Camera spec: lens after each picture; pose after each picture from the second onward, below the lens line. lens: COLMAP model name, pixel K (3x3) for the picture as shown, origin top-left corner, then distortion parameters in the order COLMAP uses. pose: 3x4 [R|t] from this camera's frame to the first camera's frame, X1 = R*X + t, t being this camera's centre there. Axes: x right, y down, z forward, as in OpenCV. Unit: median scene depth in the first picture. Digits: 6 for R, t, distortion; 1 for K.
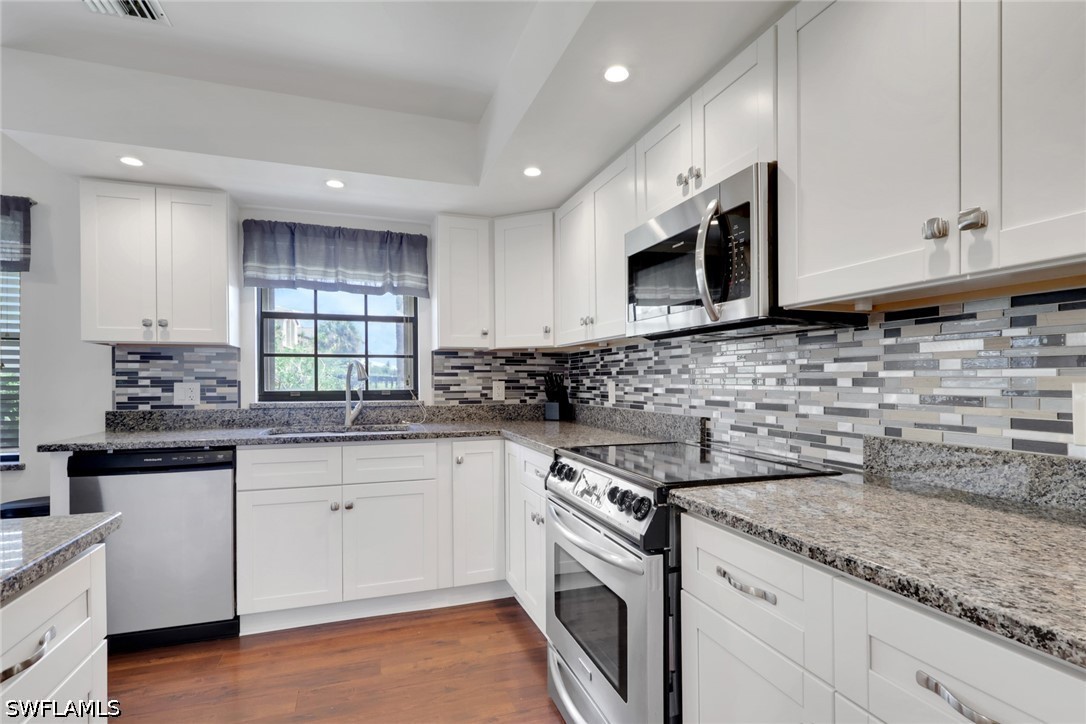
lens RADIAL K [[530.0, 0, 561.3], [0, 530.0, 380.7], [0, 0, 1]] dist [-0.004647, 0.002180]
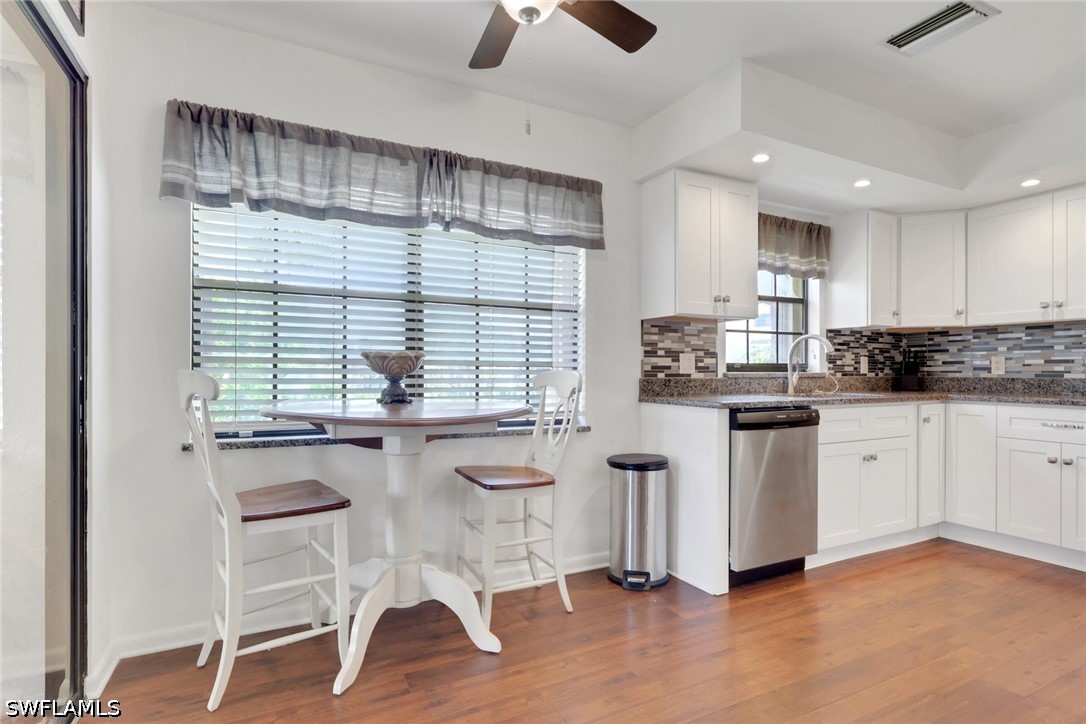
lens RADIAL K [[558.2, 0, 554.1], [0, 558.2, 369.2], [0, 0, 1]] dist [-0.003377, 0.001021]
pose [[0.989971, 0.003619, 0.141227, -1.141798], [-0.003224, 0.999990, -0.003024, 0.040346], [-0.141237, 0.002539, 0.989973, -0.114524]]
